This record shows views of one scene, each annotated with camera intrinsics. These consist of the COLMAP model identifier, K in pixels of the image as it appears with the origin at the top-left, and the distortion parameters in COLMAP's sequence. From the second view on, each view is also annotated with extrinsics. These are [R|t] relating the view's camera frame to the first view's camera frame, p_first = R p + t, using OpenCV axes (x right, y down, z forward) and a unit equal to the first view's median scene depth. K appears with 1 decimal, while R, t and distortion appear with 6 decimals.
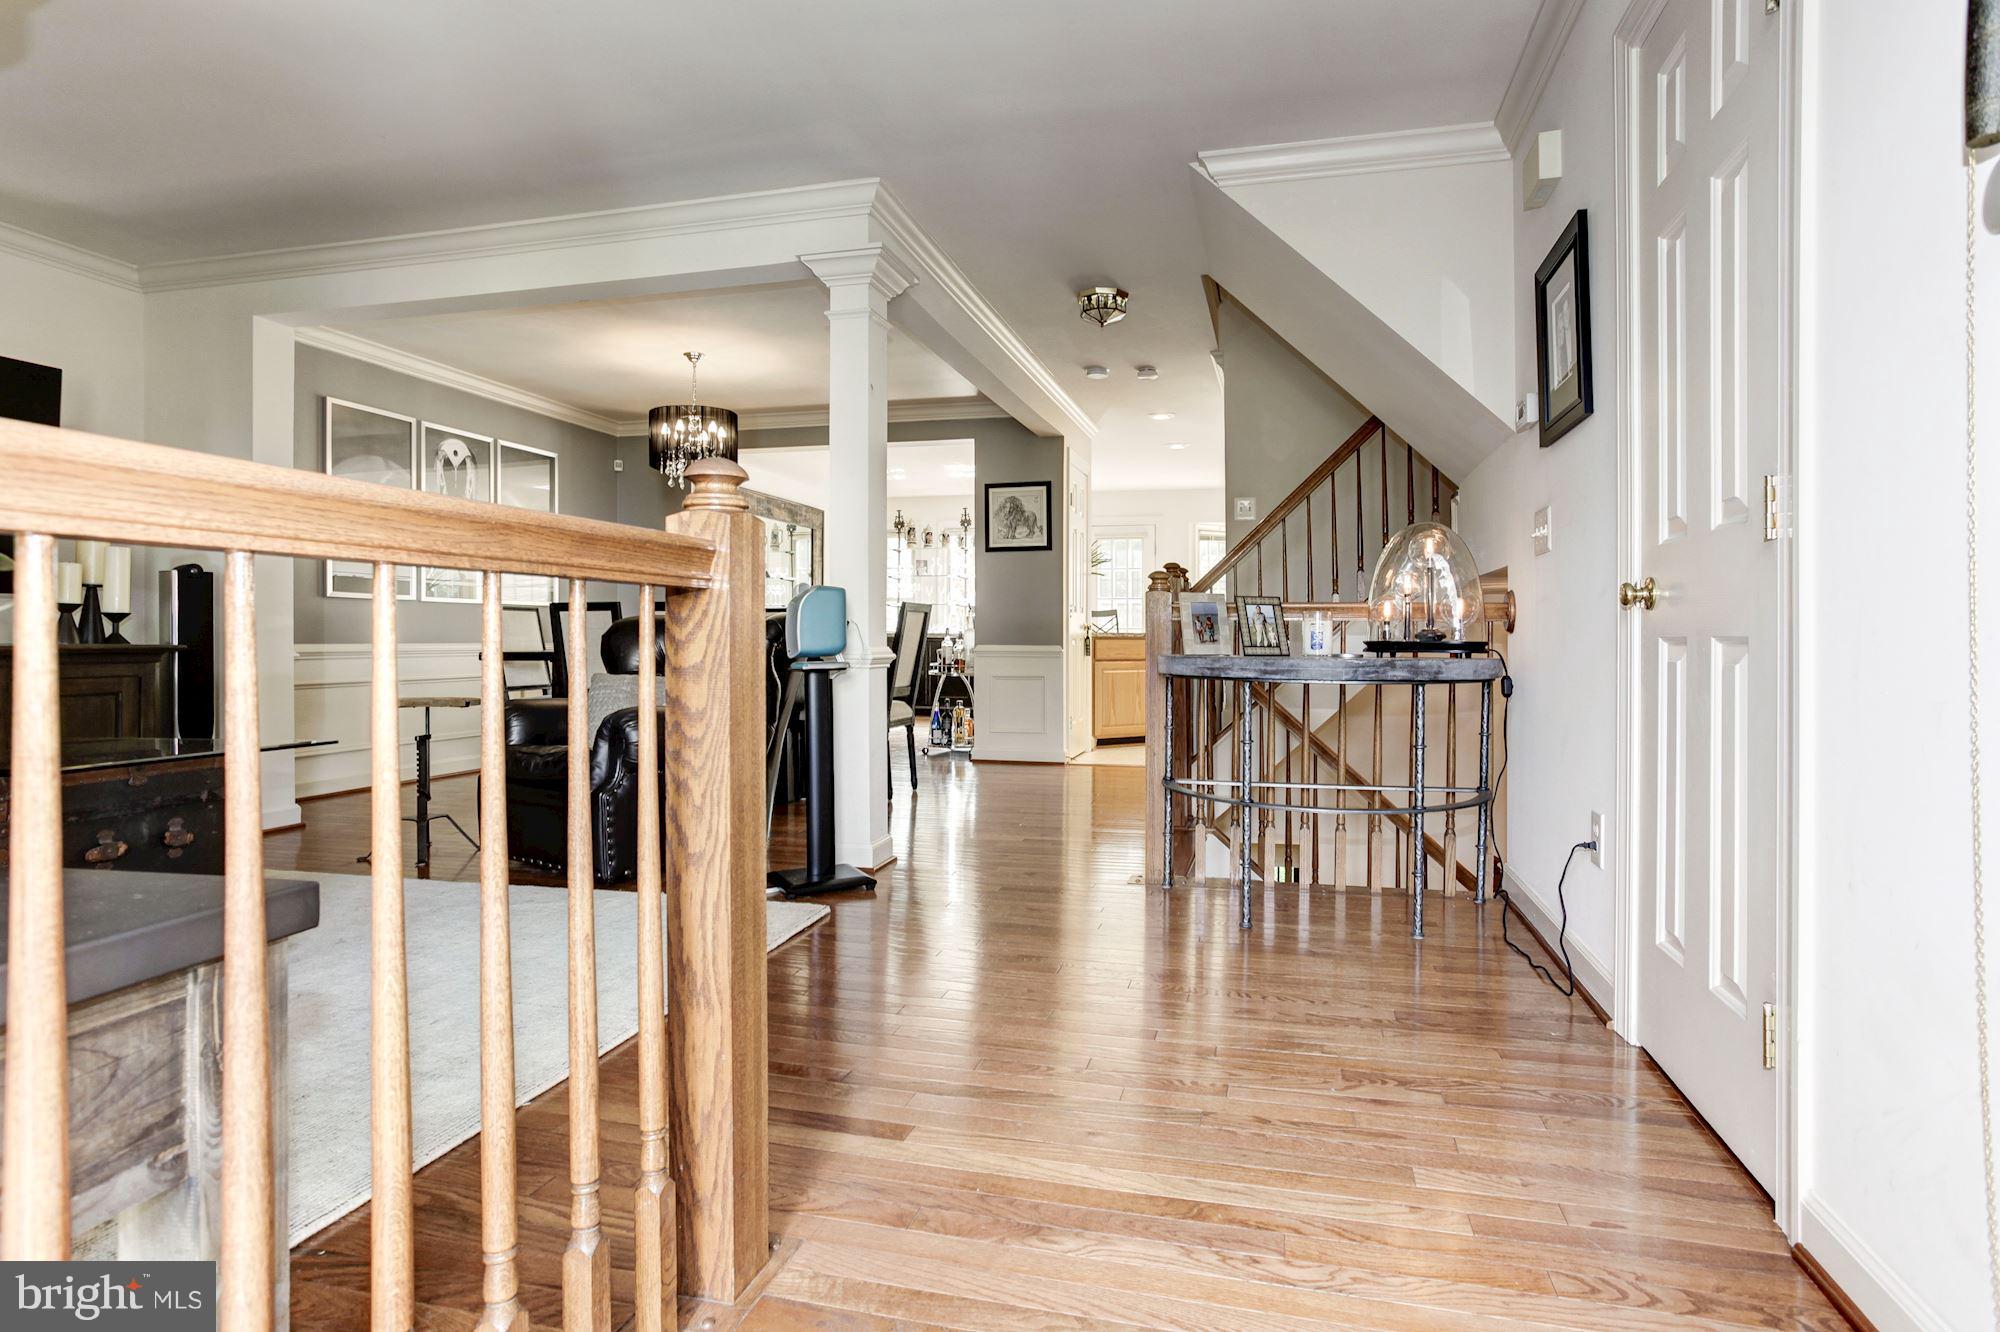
lens RADIAL K [[977.4, 0, 1040.7], [0, 977.4, 645.8], [0, 0, 1]] dist [-0.040236, 0.029037]
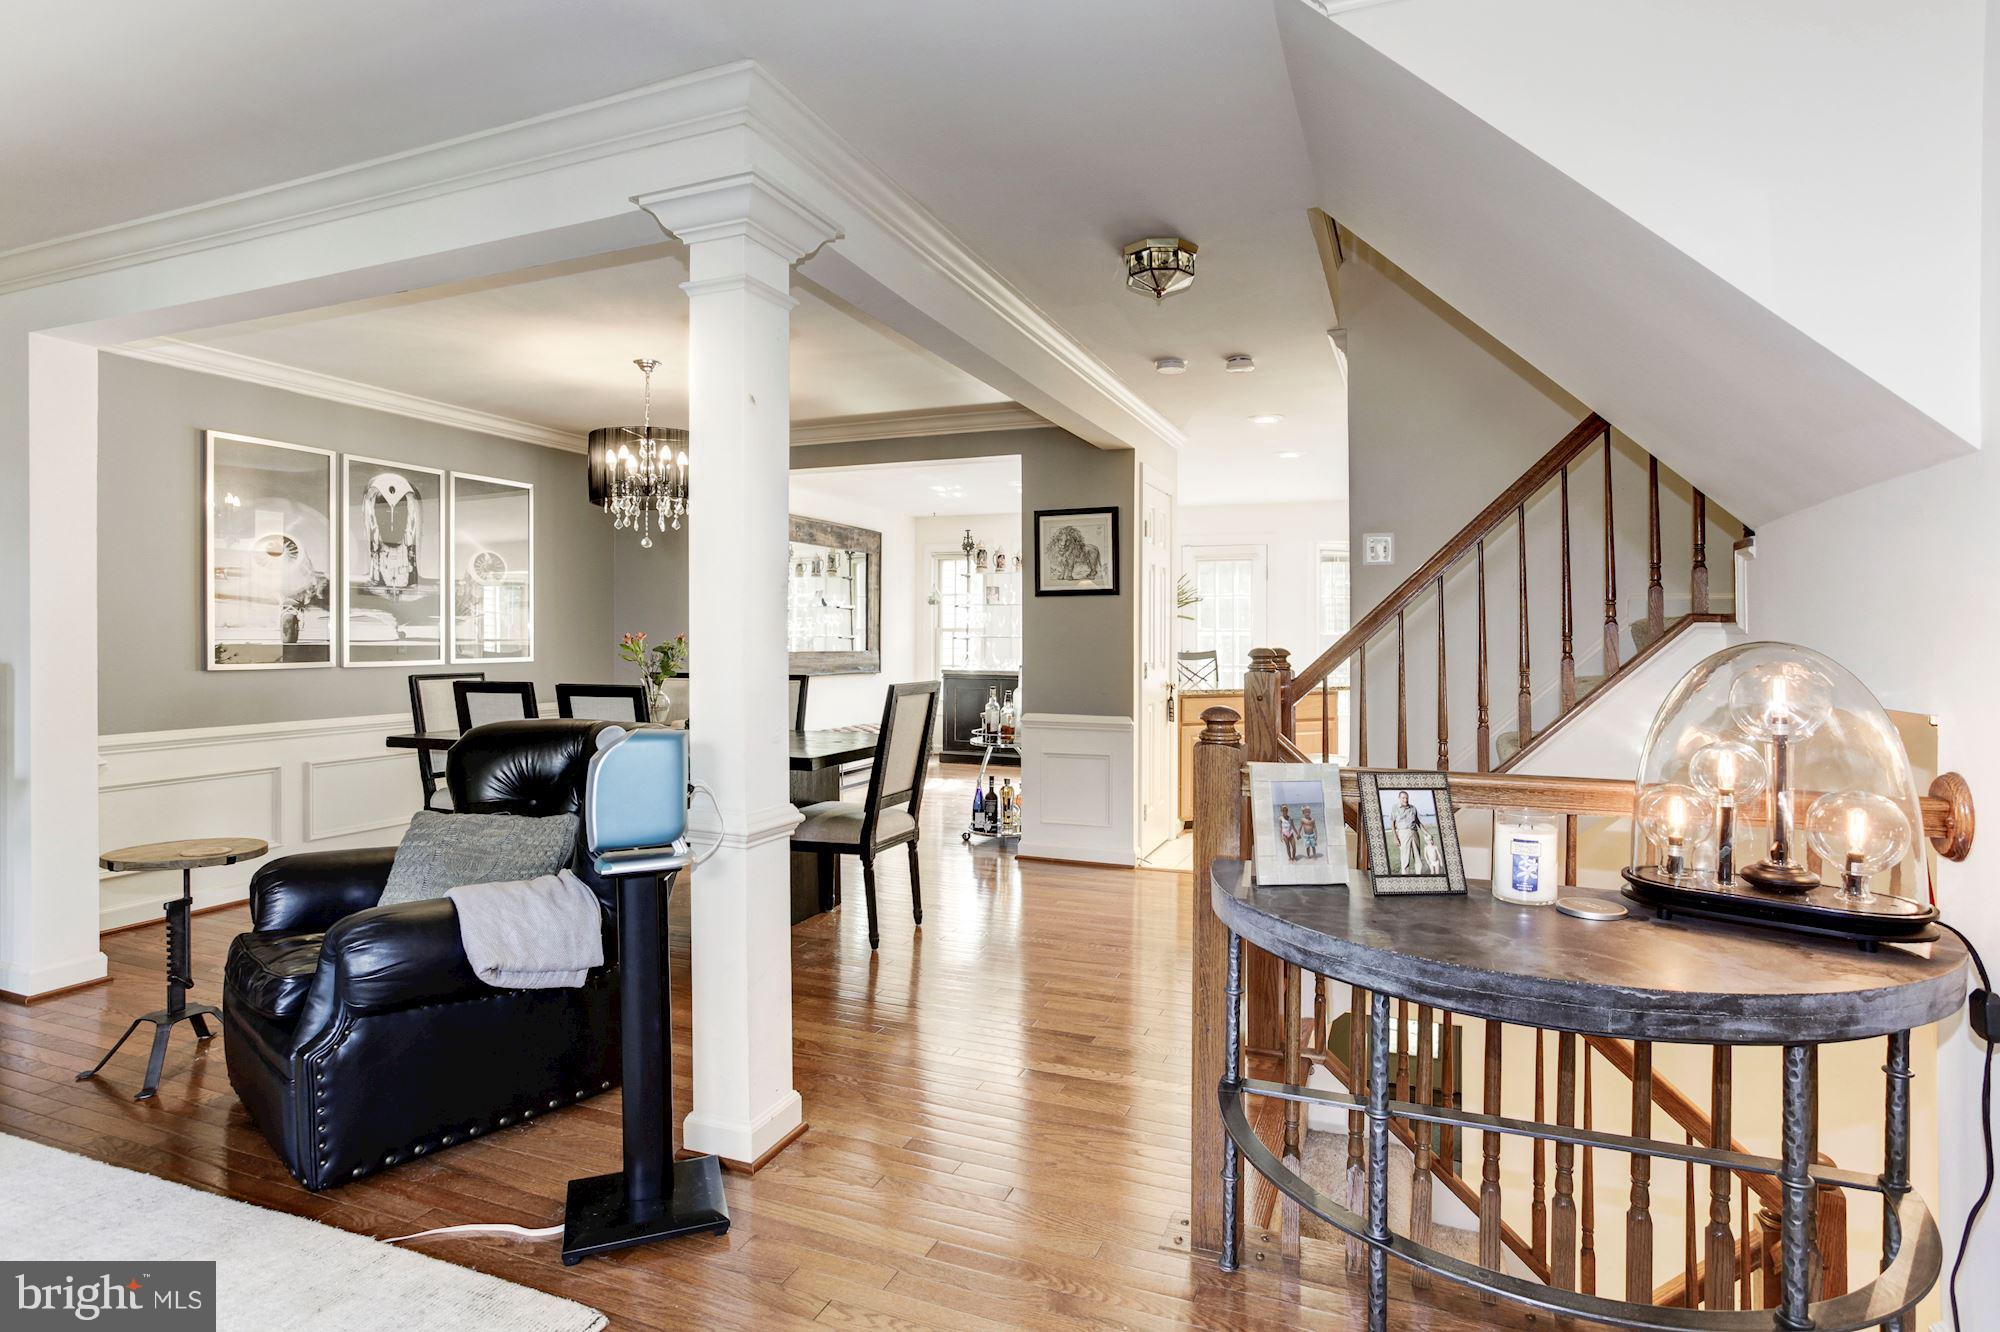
lens RADIAL K [[974.3, 0, 995.6], [0, 974.3, 621.0], [0, 0, 1]] dist [-0.024022, 0.000912]
pose [[0.985614, 0.005438, -0.168927, 0.055895], [-0.009416, 0.999697, -0.022753, -0.071136], [0.168752, 0.024016, 0.985366, 0.265051]]
